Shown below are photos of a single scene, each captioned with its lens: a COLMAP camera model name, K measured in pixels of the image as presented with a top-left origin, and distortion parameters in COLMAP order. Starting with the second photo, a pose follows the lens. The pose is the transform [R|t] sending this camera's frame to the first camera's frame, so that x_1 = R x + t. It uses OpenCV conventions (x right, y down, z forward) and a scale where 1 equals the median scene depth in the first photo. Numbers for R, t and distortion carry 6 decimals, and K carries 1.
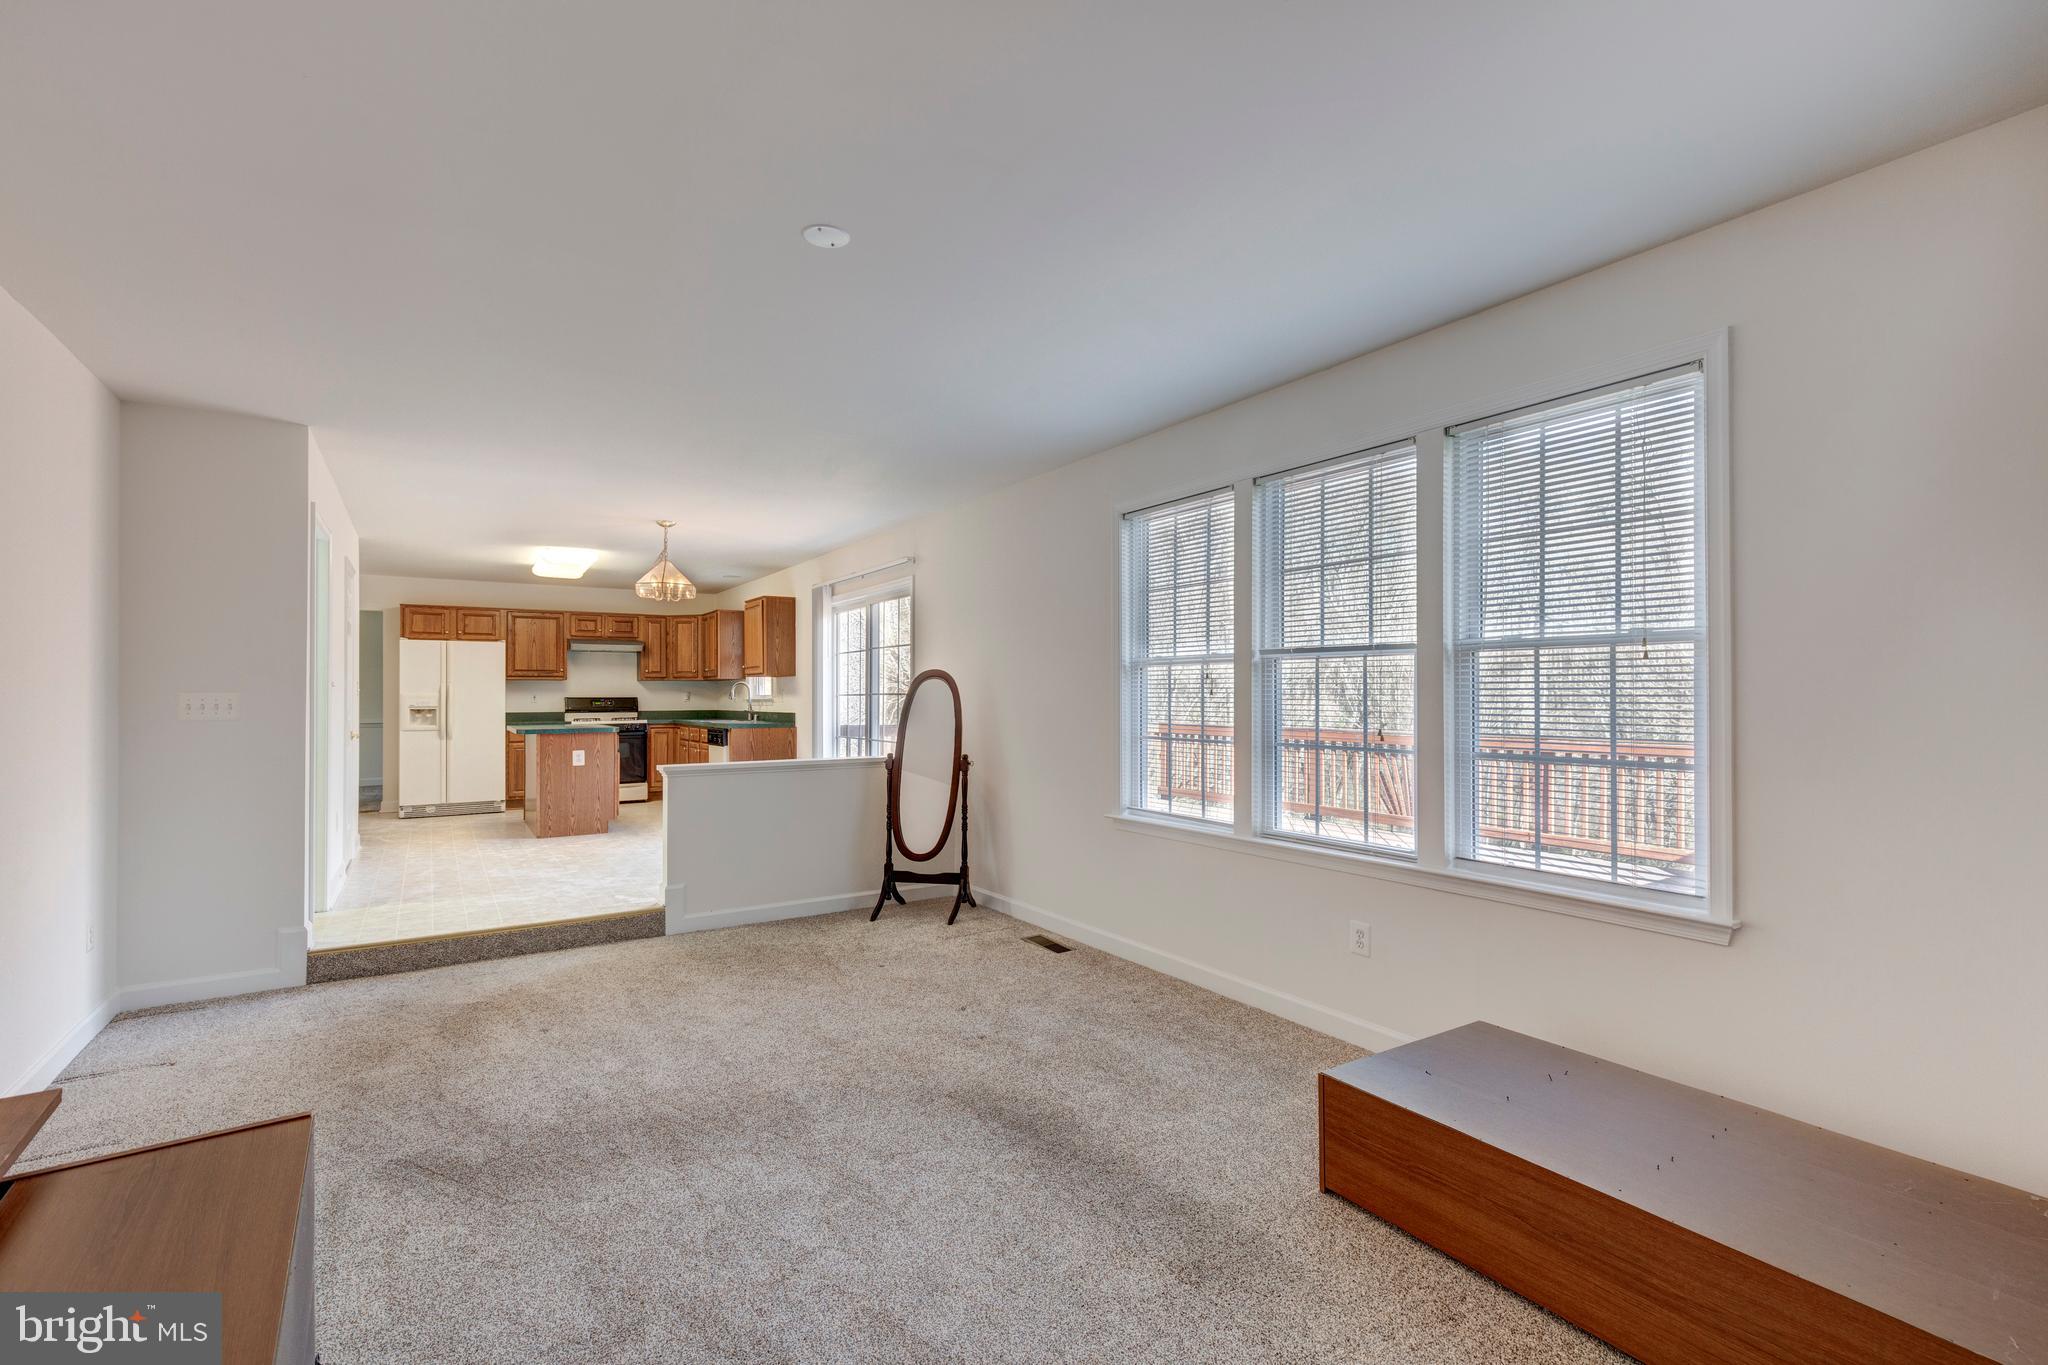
lens RADIAL K [[934.9, 0, 1025.0], [0, 934.9, 688.1], [0, 0, 1]] dist [0.013145, -0.002461]
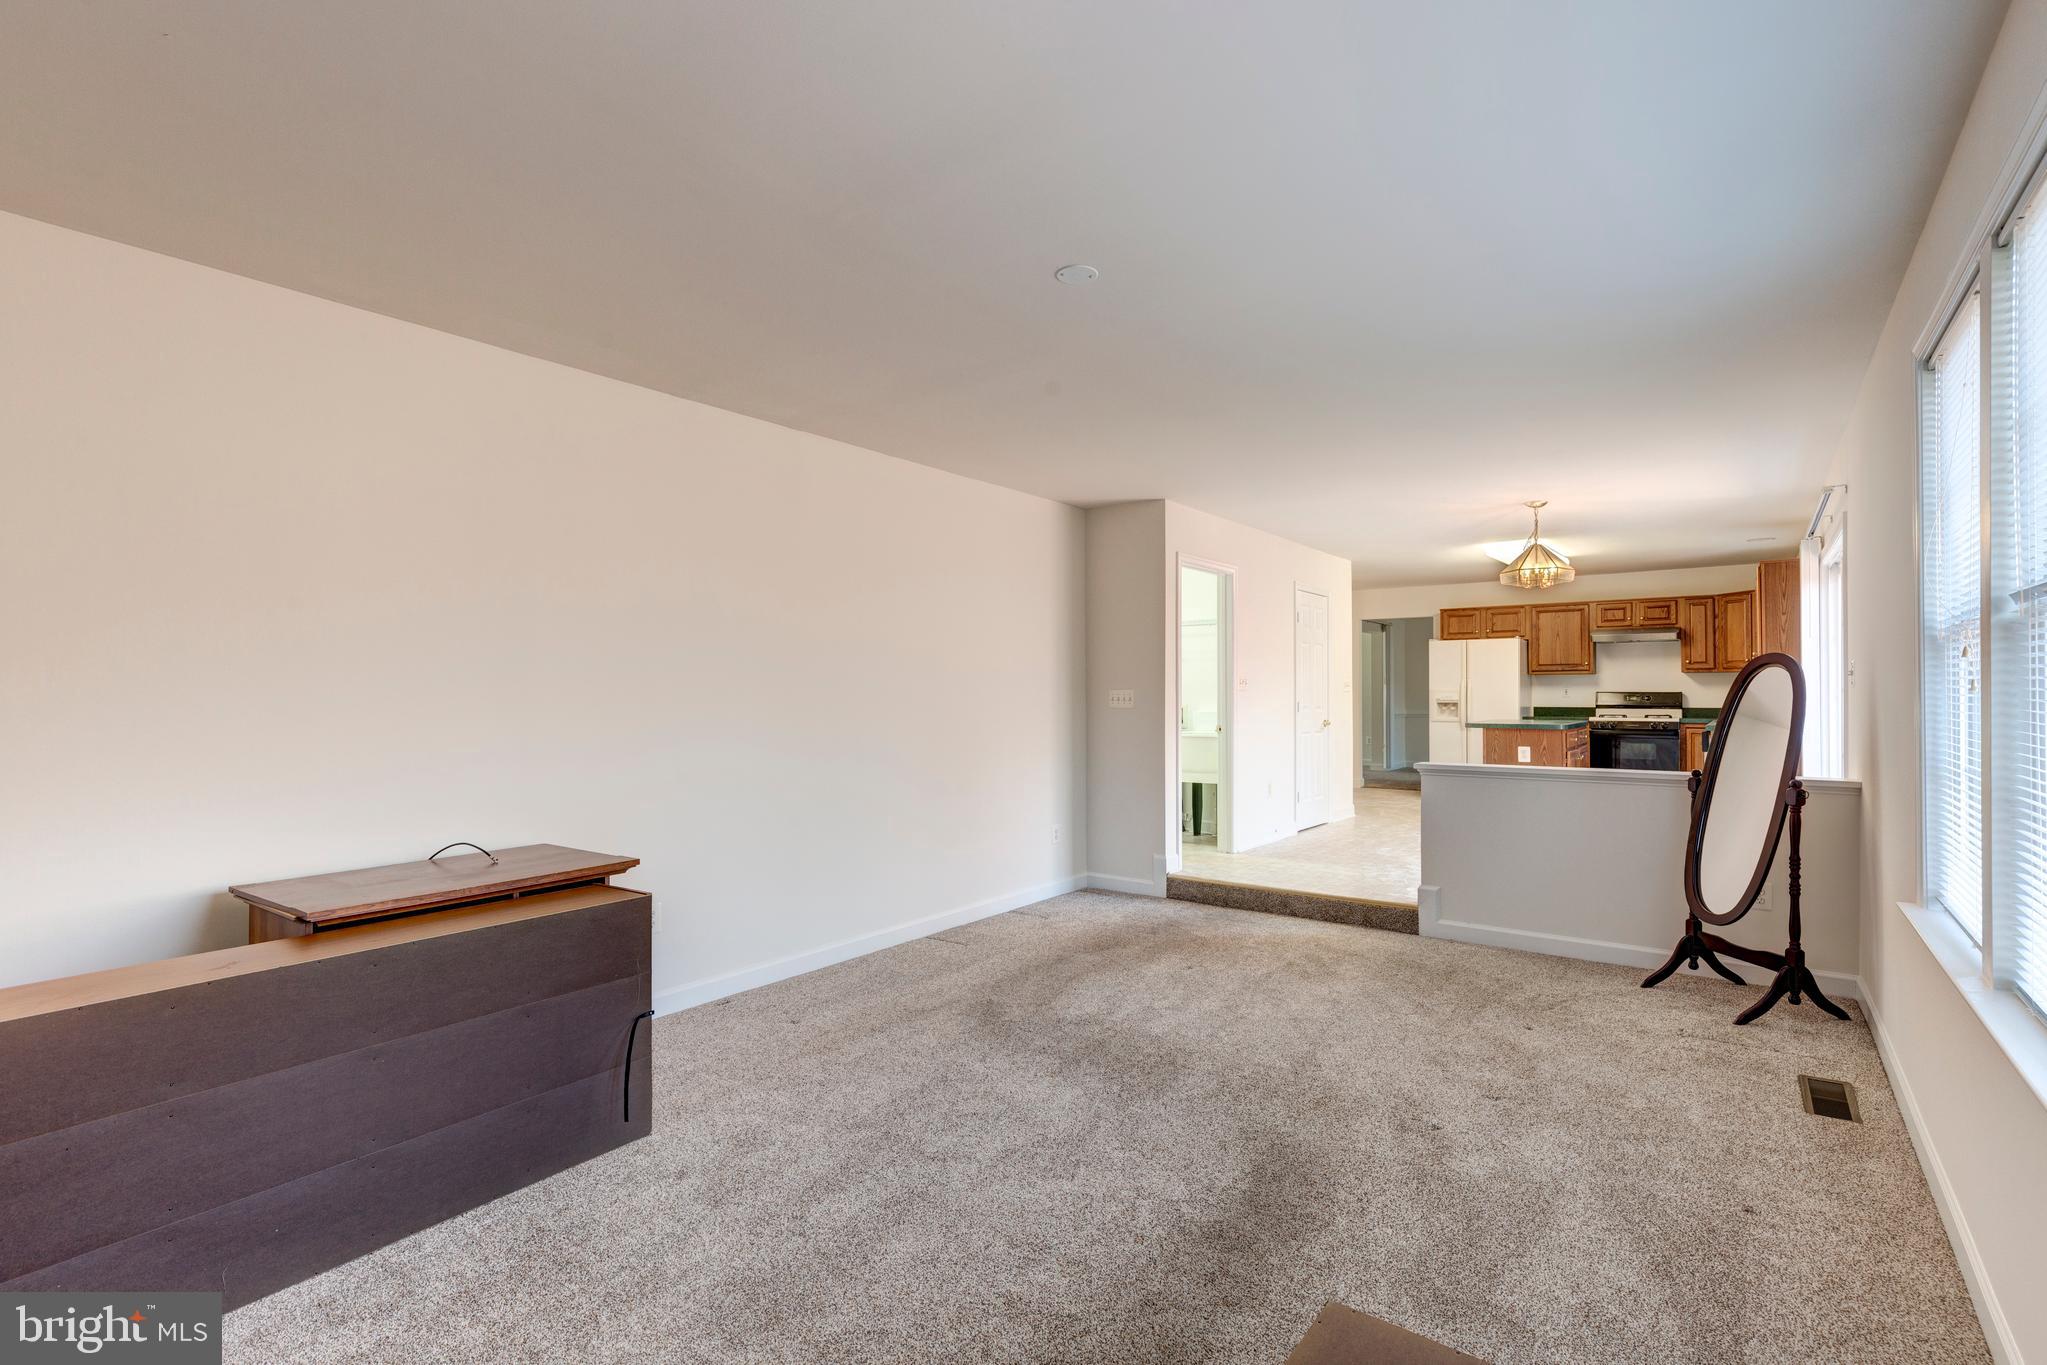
lens RADIAL K [[934.5, 0, 1050.7], [0, 934.5, 687.3], [0, 0, 1]] dist [0.013145, -0.002461]
pose [[0.354633, -0.003760, -0.934998, 0.294832], [0.009763, 0.999952, -0.000318, 0.000083], [0.934955, -0.009016, 0.354653, 0.214566]]
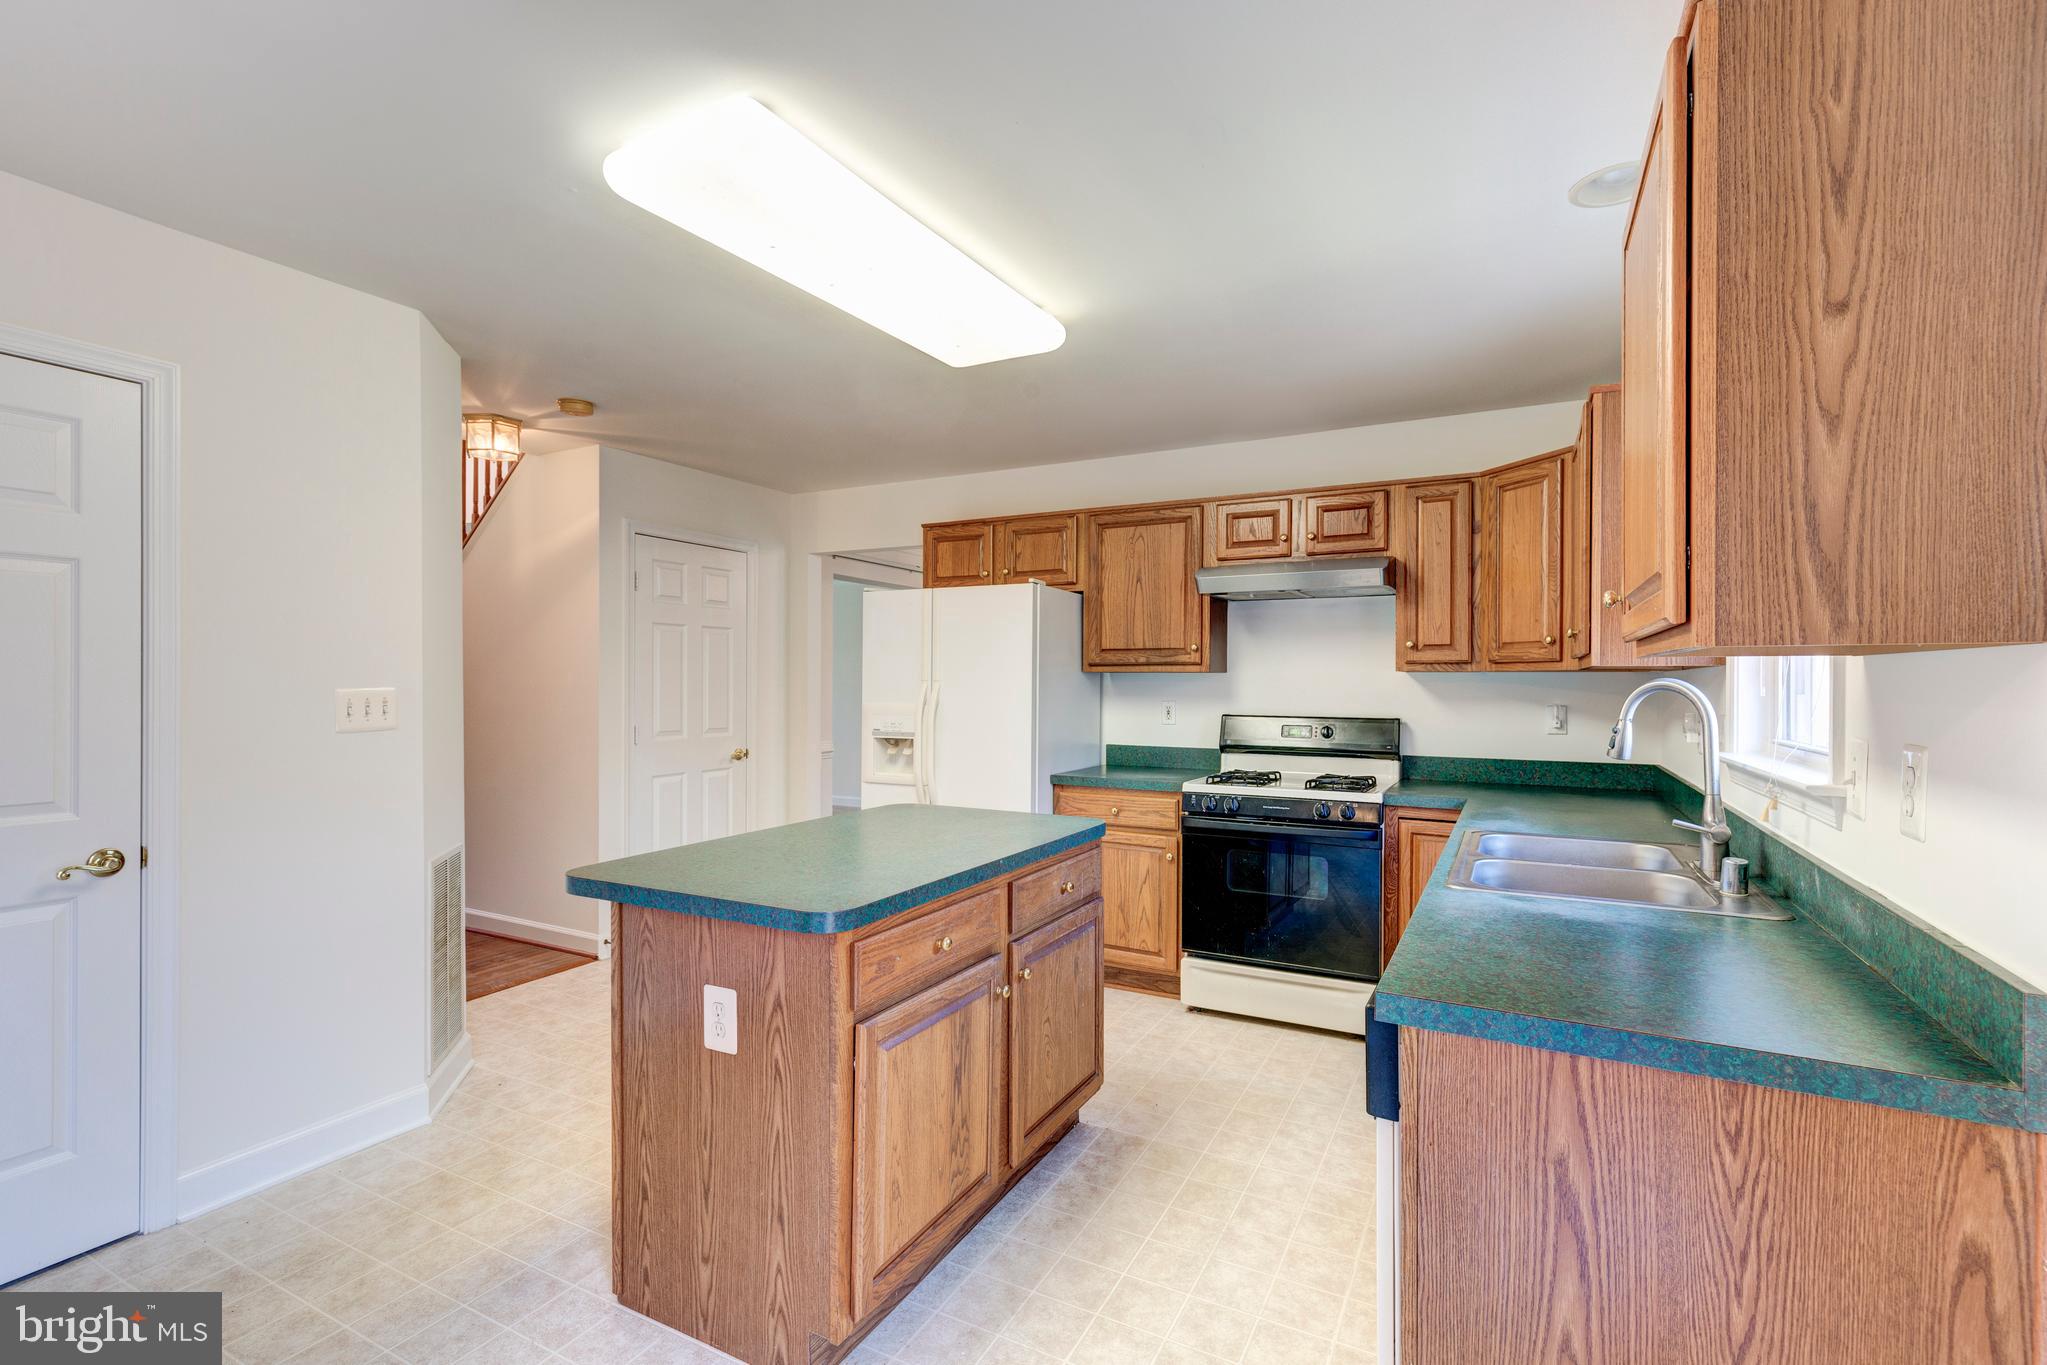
lens RADIAL K [[934.5, 0, 1031.3], [0, 934.5, 685.5], [0, 0, 1]] dist [0.013145, -0.002461]
pose [[0.495247, 0.008796, -0.868708, -0.263930], [0.003987, 0.999915, 0.012397, -0.011880], [0.868743, -0.009604, 0.495170, 1.063545]]
